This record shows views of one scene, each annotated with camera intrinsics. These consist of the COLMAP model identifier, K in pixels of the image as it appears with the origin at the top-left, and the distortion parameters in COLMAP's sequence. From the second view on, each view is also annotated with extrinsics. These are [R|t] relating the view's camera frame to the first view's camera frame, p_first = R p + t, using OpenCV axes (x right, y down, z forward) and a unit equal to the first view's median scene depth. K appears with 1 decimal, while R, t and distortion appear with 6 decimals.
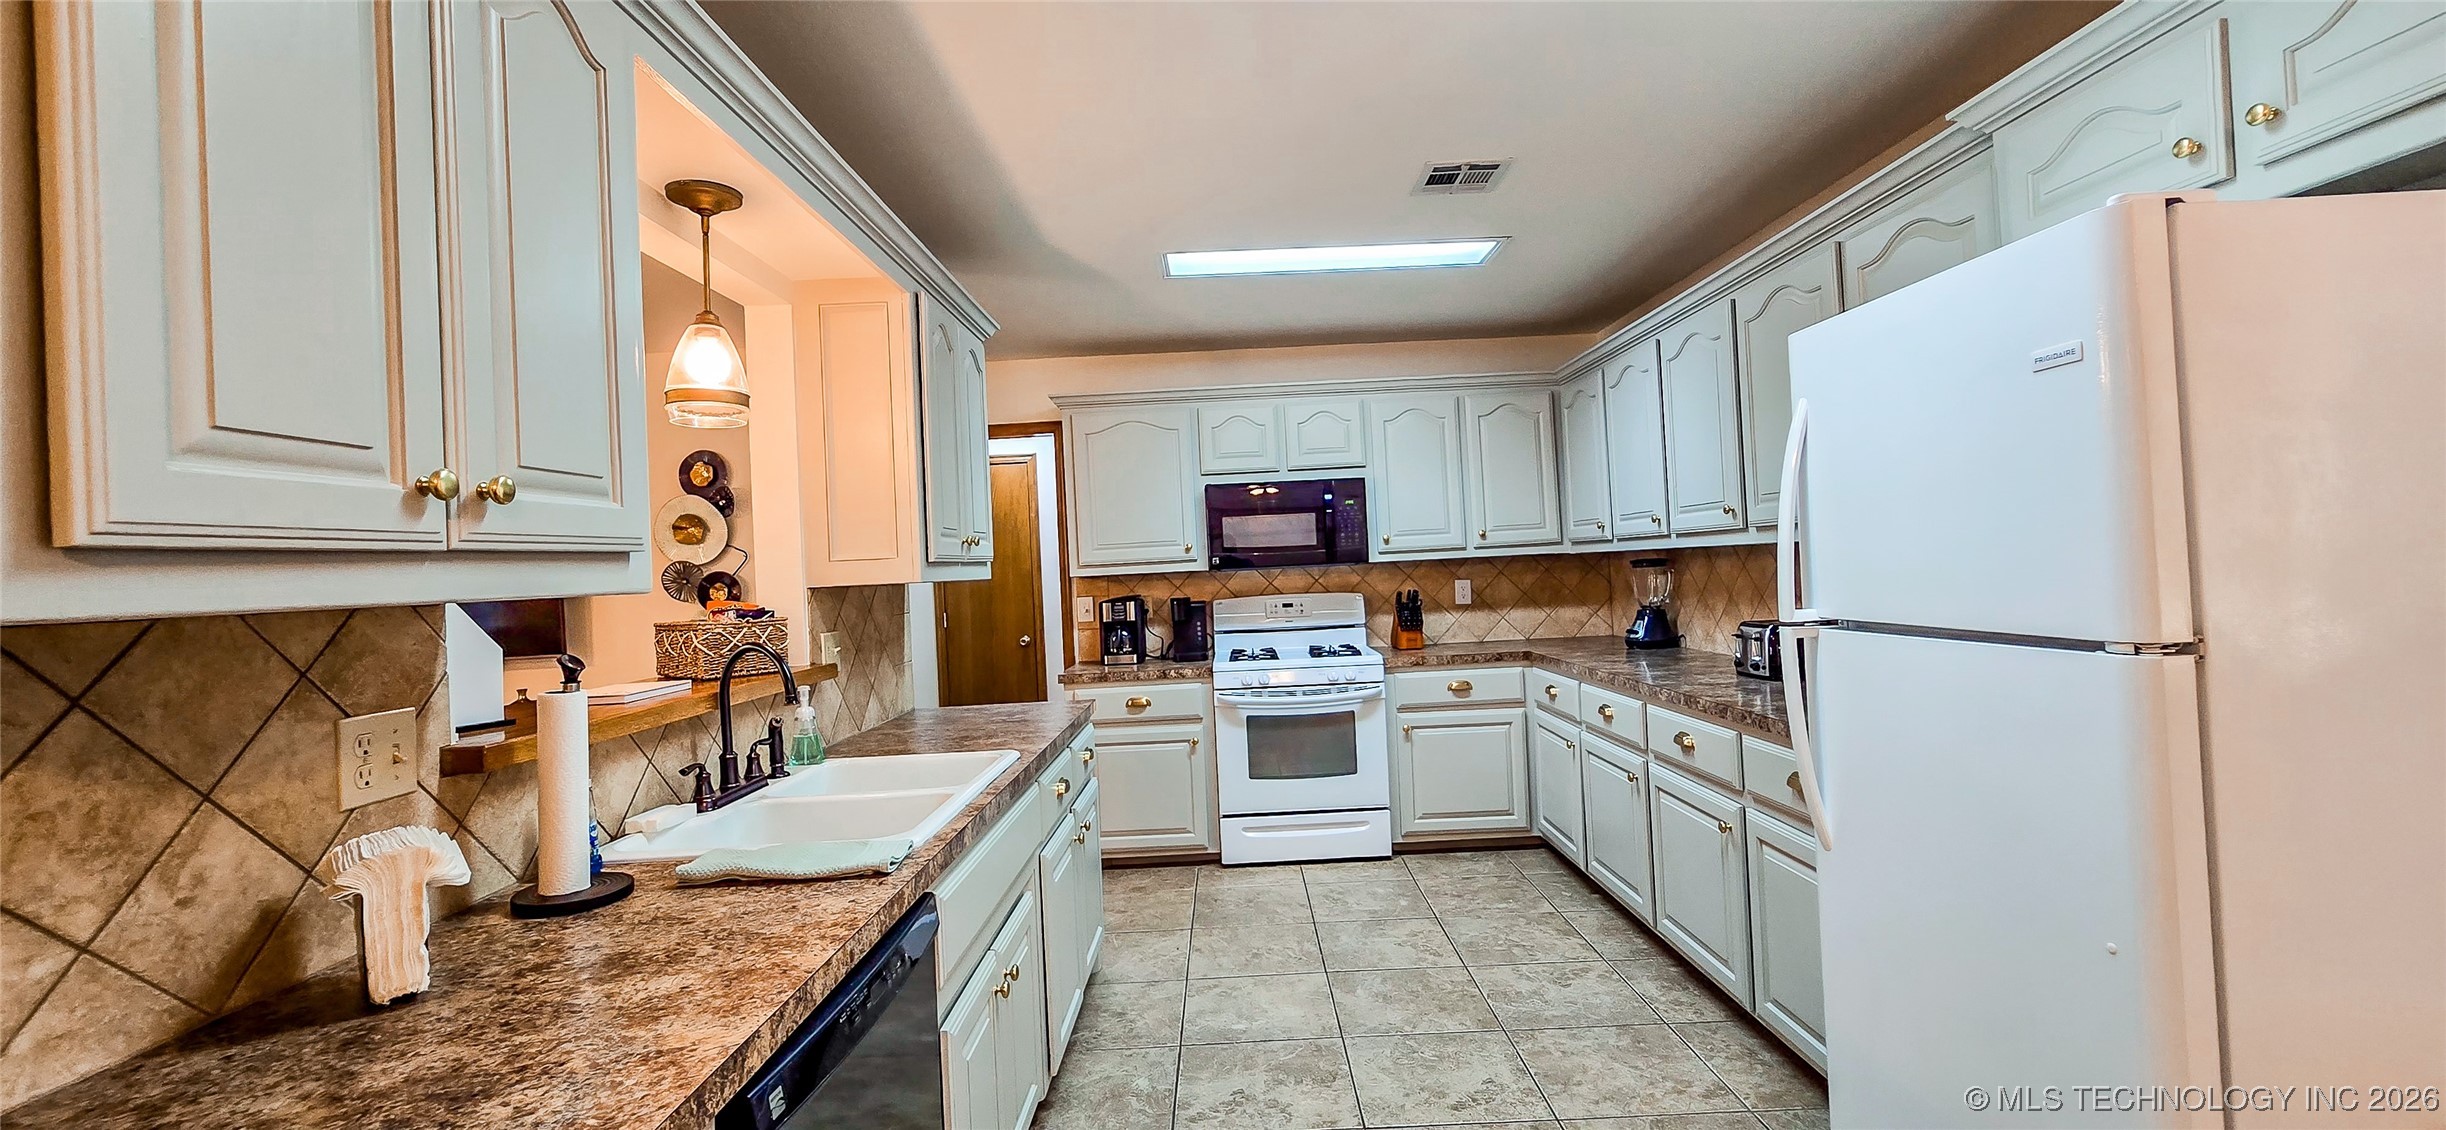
lens RADIAL K [[1009.1, 0, 1230.4], [0, 1009.1, 551.1], [0, 0, 1]] dist [-0.002860, -0.000203]
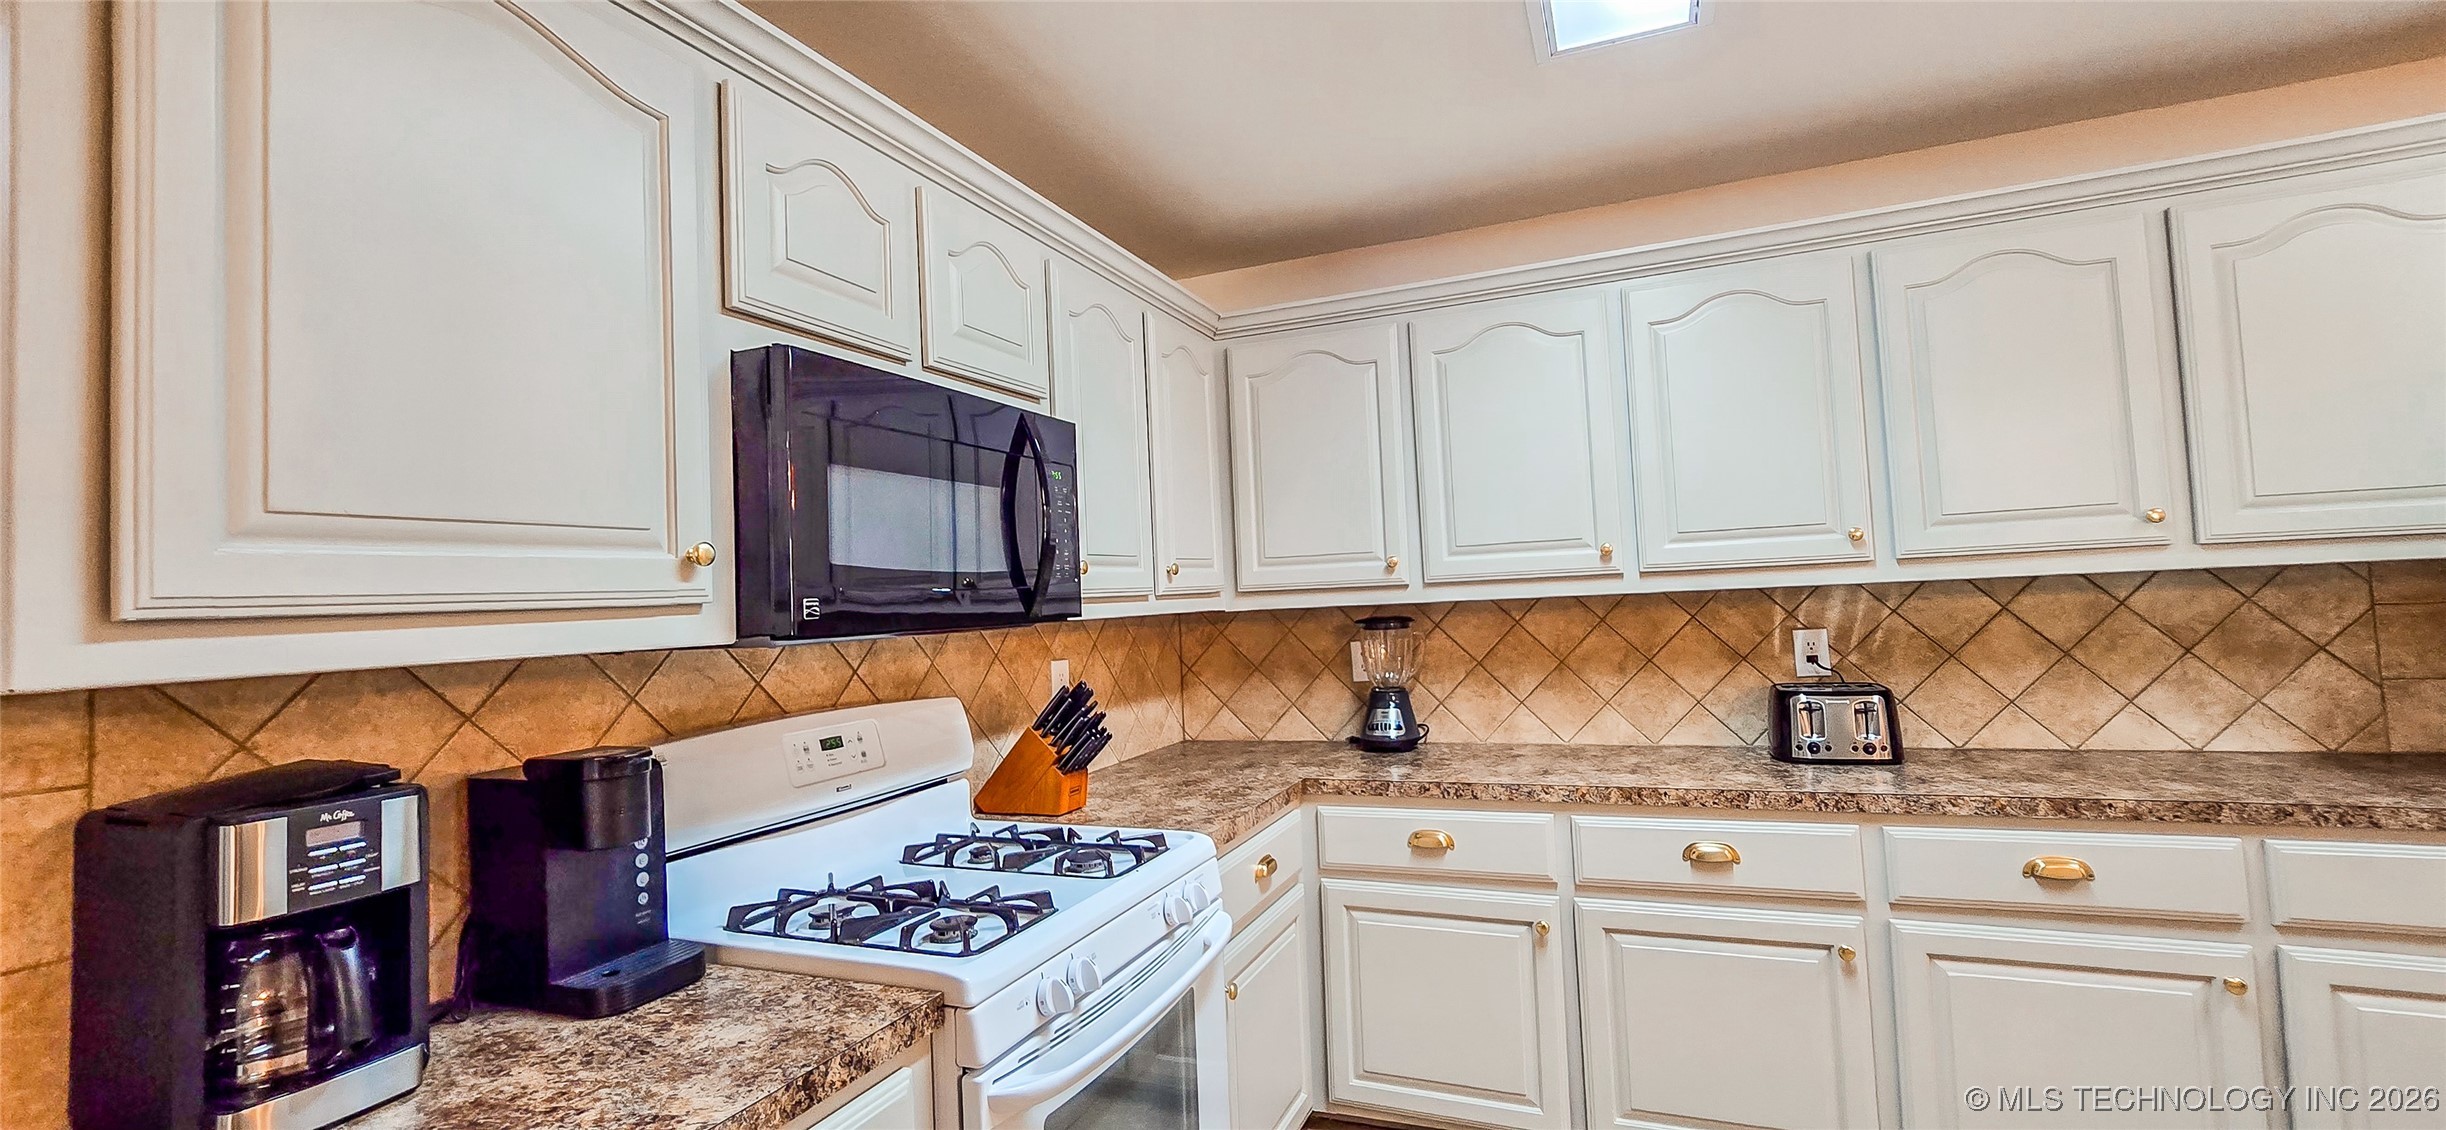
lens RADIAL K [[1001.0, 0, 1219.7], [0, 1001.0, 551.8], [0, 0, 1]] dist [-0.001224, 0.000418]
pose [[0.385364, 0.076059, 0.919625, -0.249717], [0.011161, 0.996140, -0.087064, 0.021143], [-0.922697, 0.043815, 0.383028, 0.827521]]
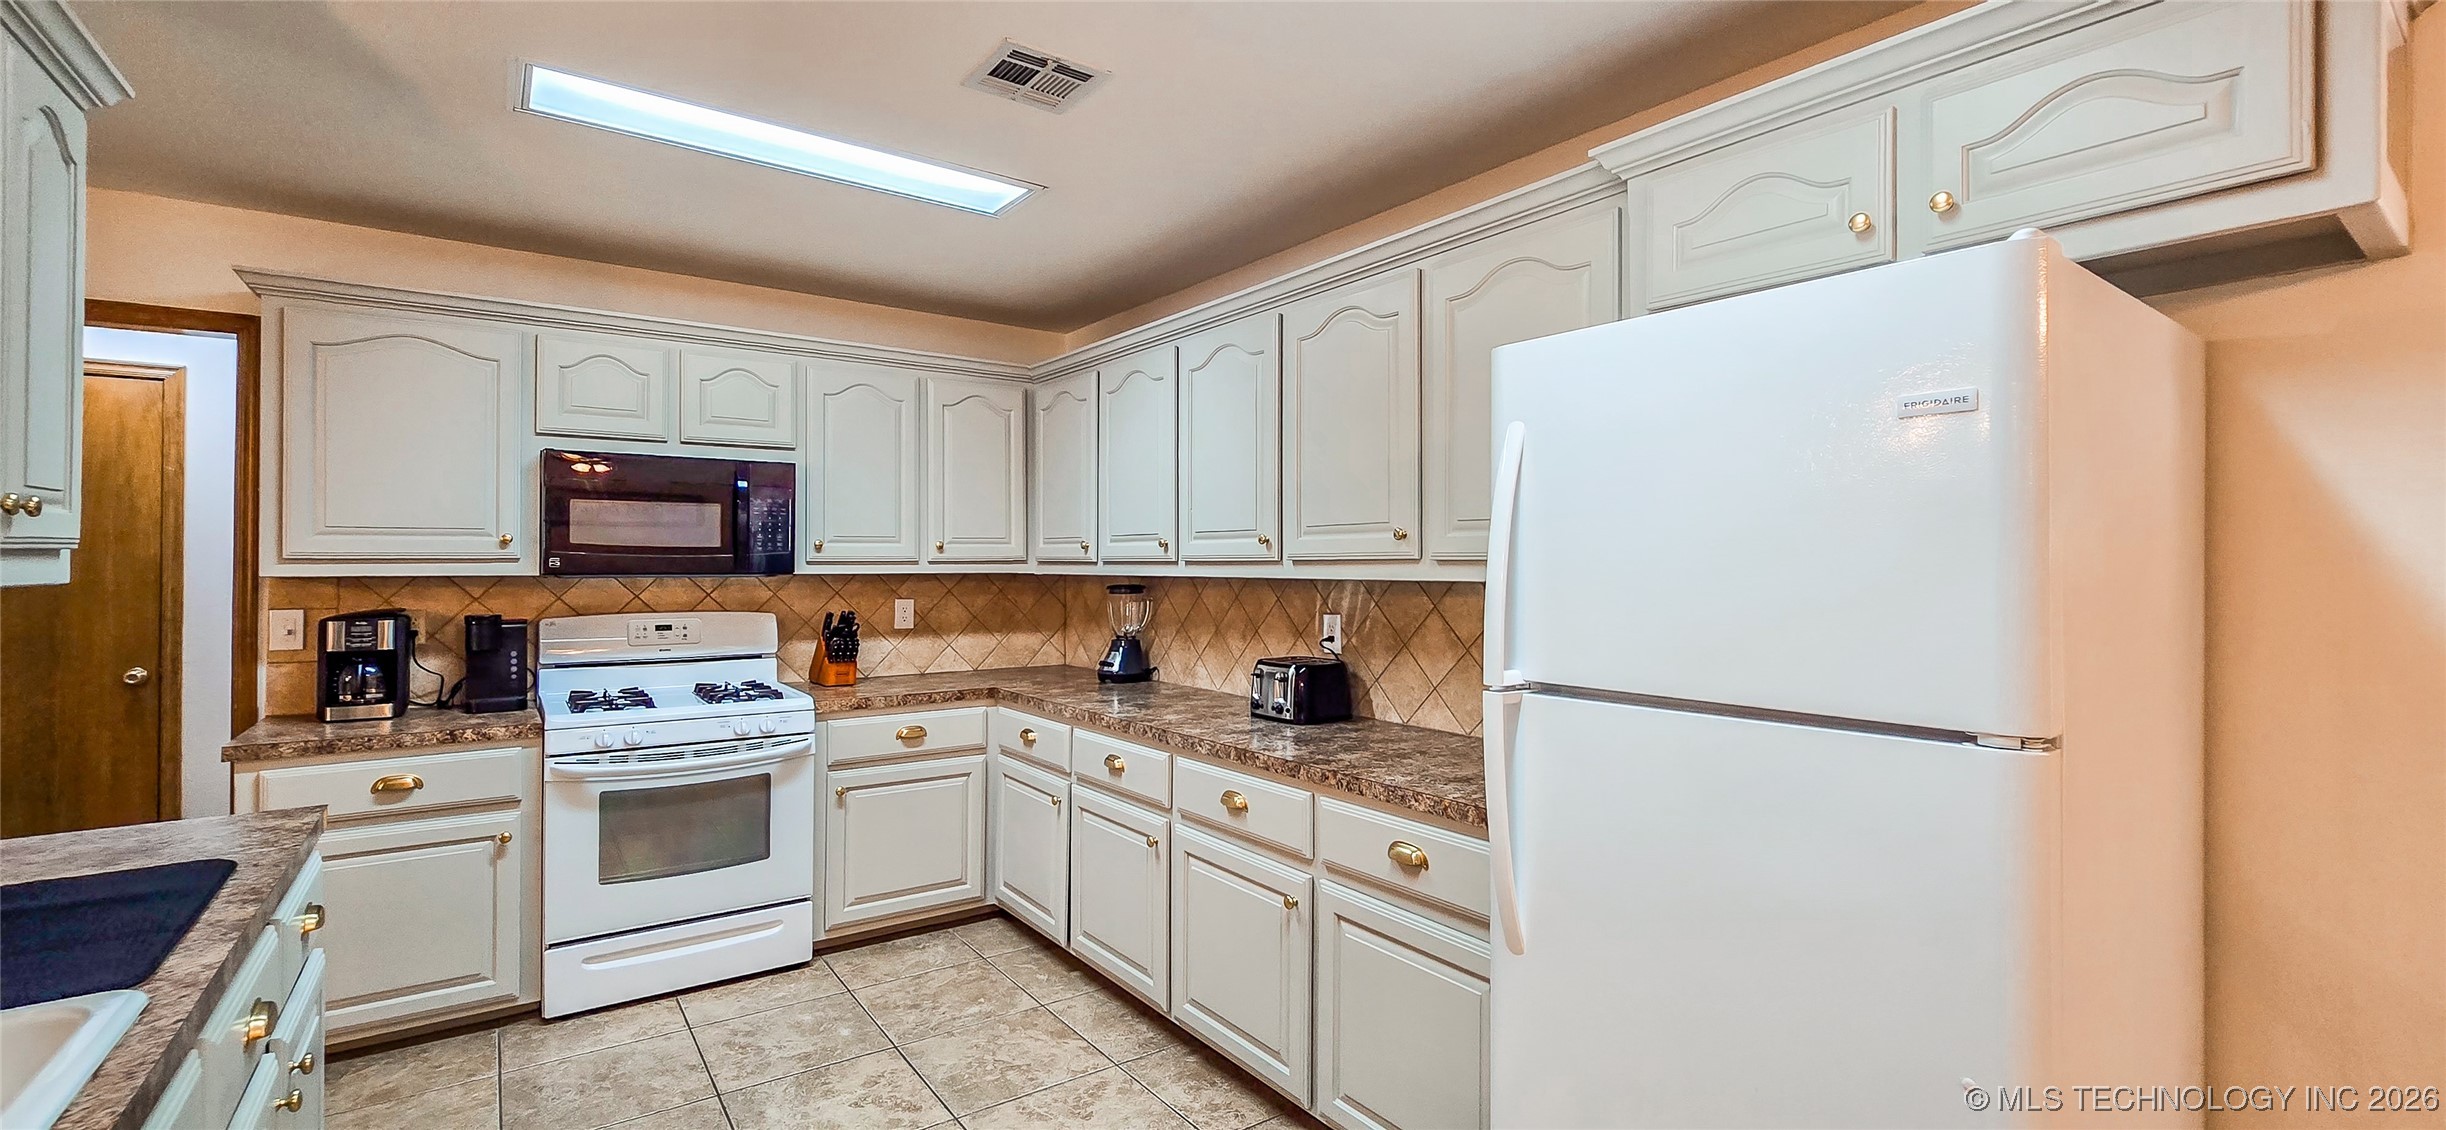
lens RADIAL K [[1009.1, 0, 1230.4], [0, 1009.1, 551.1], [0, 0, 1]] dist [-0.002860, -0.000203]
pose [[0.804564, 0.056390, 0.591183, -0.053605], [-0.050888, 0.998367, -0.025973, -0.003567], [-0.591682, -0.009187, 0.806119, 0.198229]]
